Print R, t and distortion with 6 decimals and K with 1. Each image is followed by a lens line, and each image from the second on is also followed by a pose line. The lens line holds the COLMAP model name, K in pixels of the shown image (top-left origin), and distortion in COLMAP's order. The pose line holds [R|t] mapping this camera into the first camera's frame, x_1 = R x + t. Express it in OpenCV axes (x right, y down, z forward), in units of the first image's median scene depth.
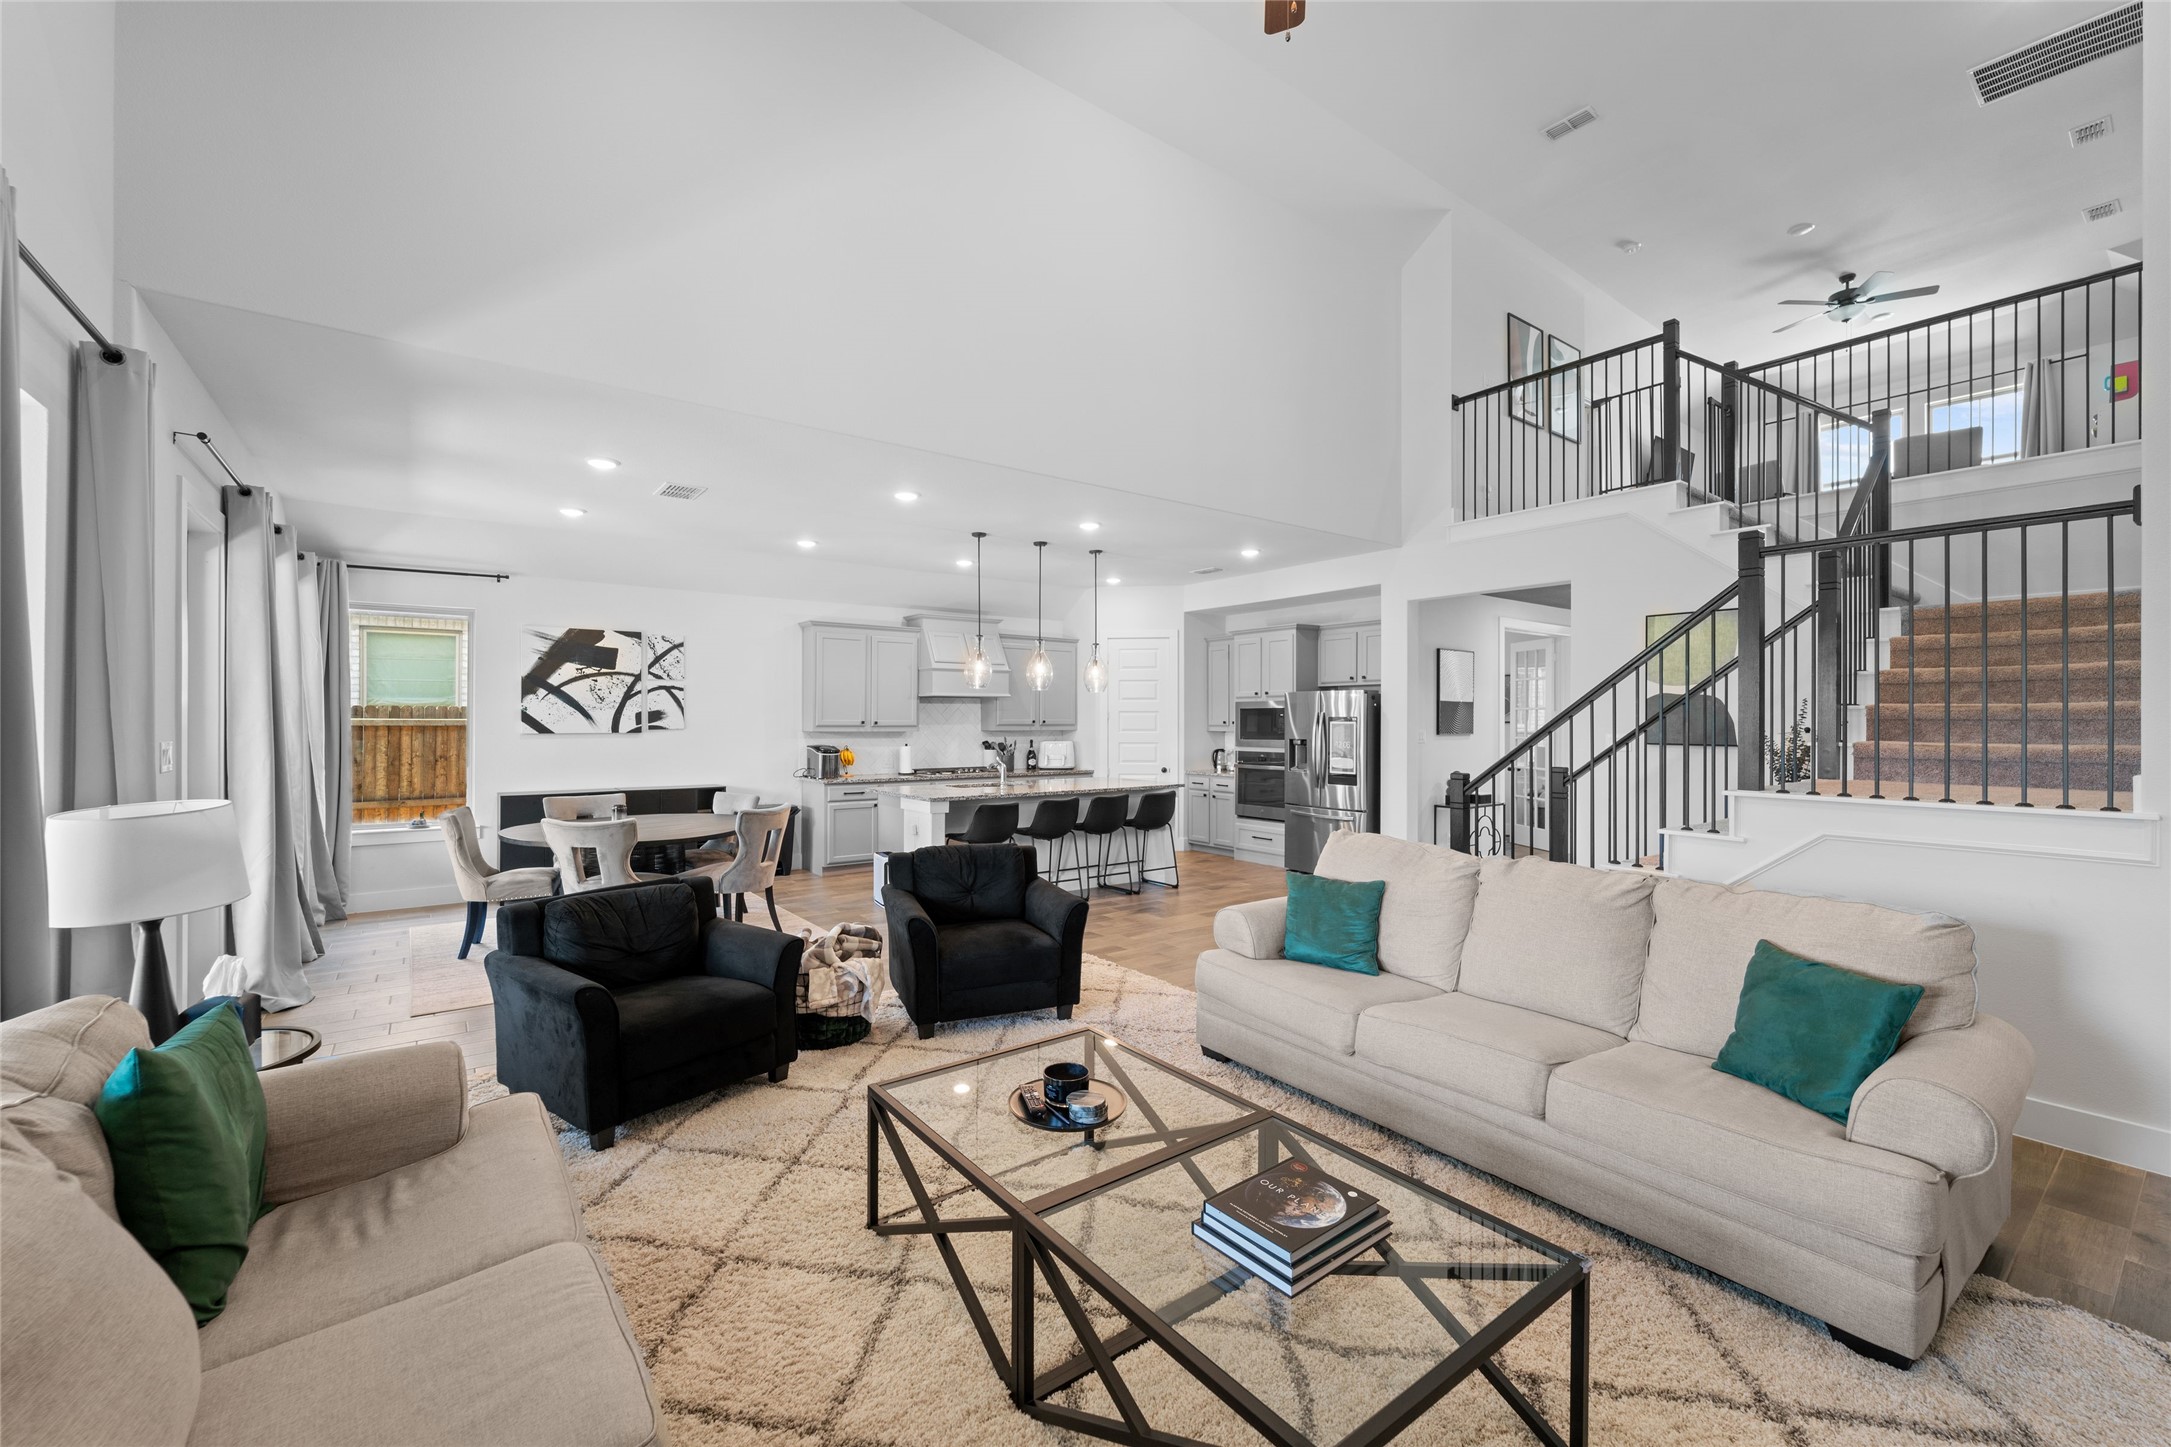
lens RADIAL K [[875.4, 0, 1082.0], [0, 875.4, 714.4], [0, 0, 1]] dist [-0.001912, -0.000682]
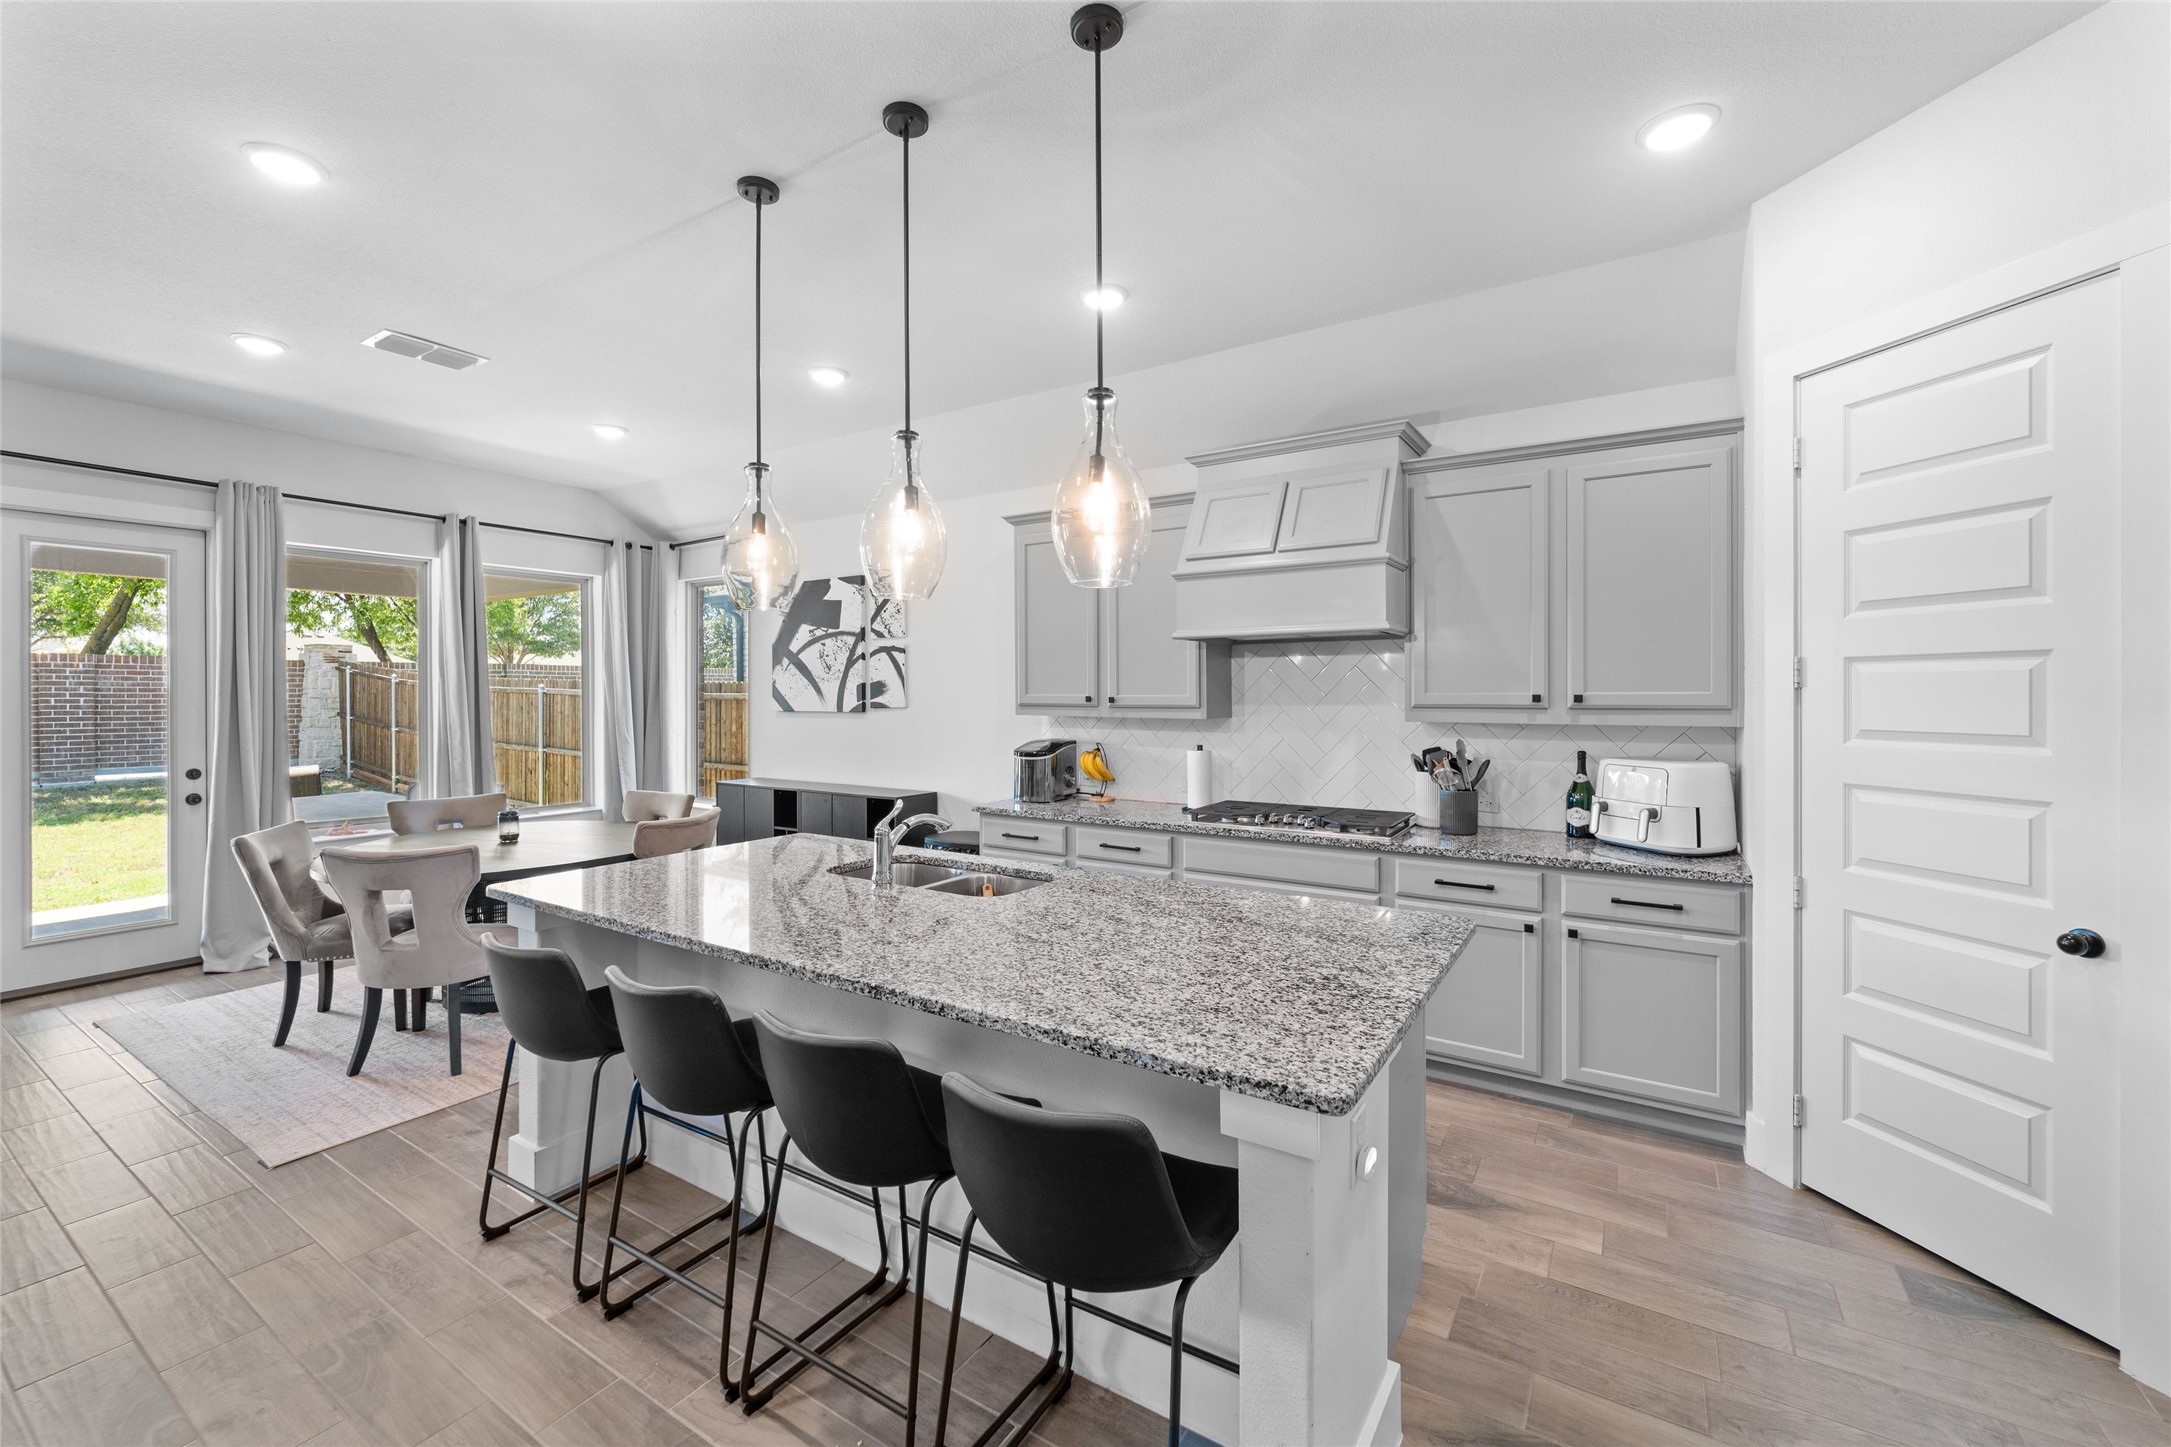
lens RADIAL K [[877.1, 0, 1088.3], [0, 877.1, 697.3], [0, 0, 1]] dist [-0.001160, -0.000090]
pose [[0.357850, 0.002402, -0.933776, 0.257183], [0.007935, 0.999953, 0.005613, 0.006070], [0.933746, -0.009418, 0.357814, 0.930371]]
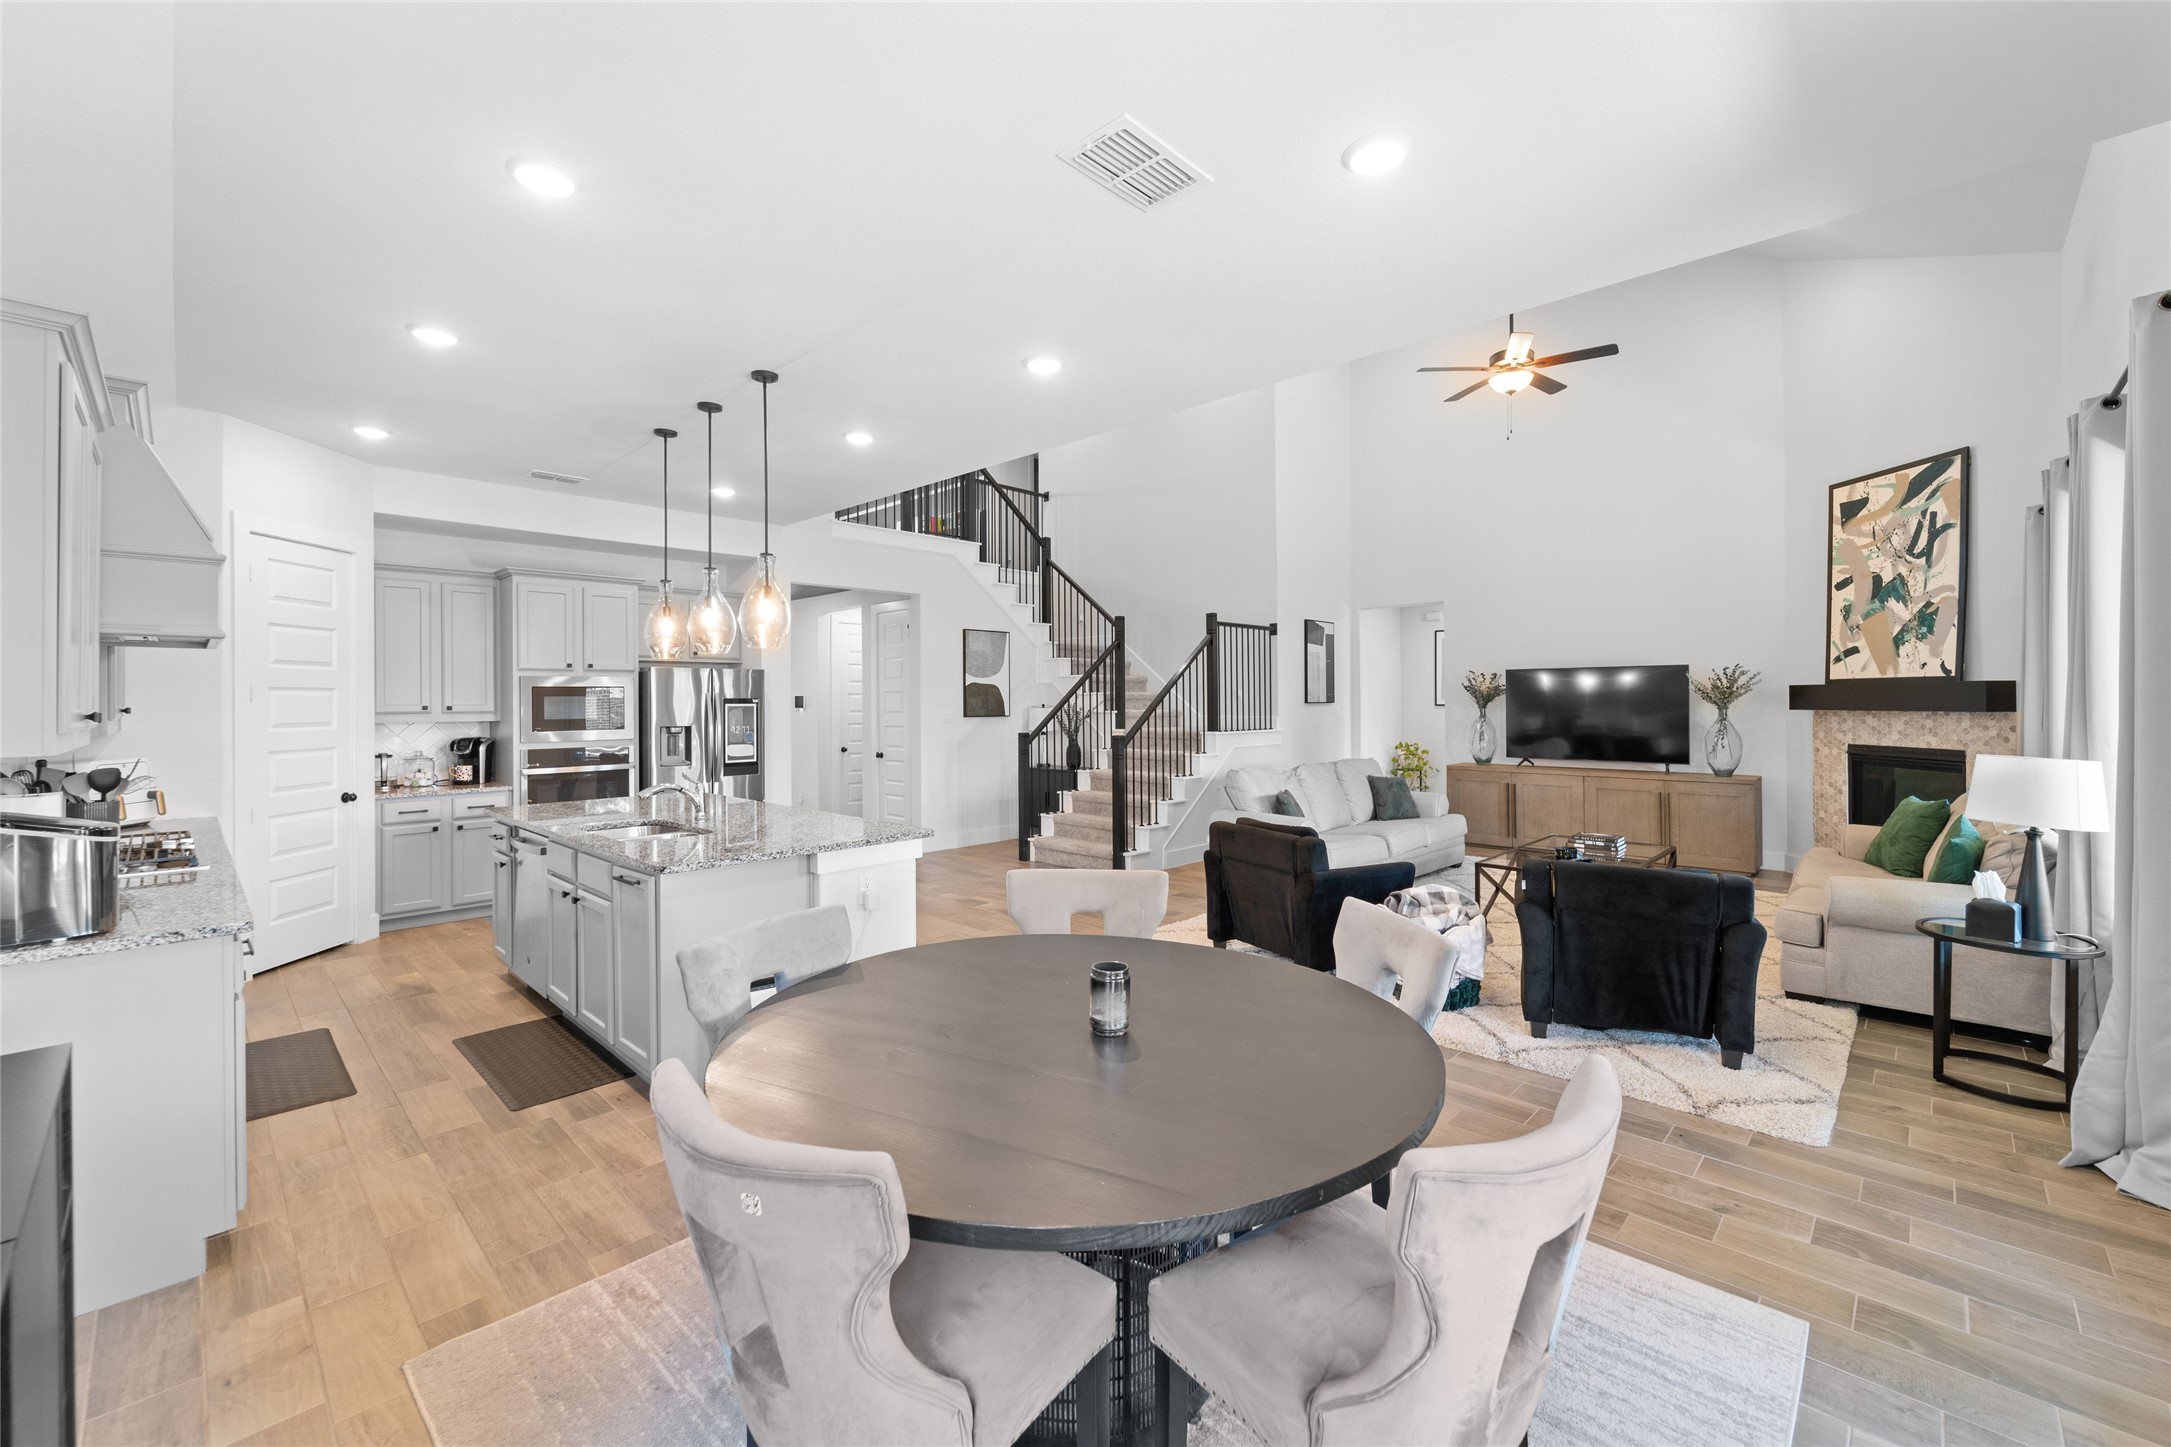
lens RADIAL K [[877.1, 0, 1088.3], [0, 877.1, 697.3], [0, 0, 1]] dist [-0.001160, -0.000090]
pose [[-0.168400, 0.001782, 0.985717, -0.661451], [-0.000397, 0.999998, -0.001875, 0.002656], [-0.985719, -0.000707, -0.168399, 0.830344]]
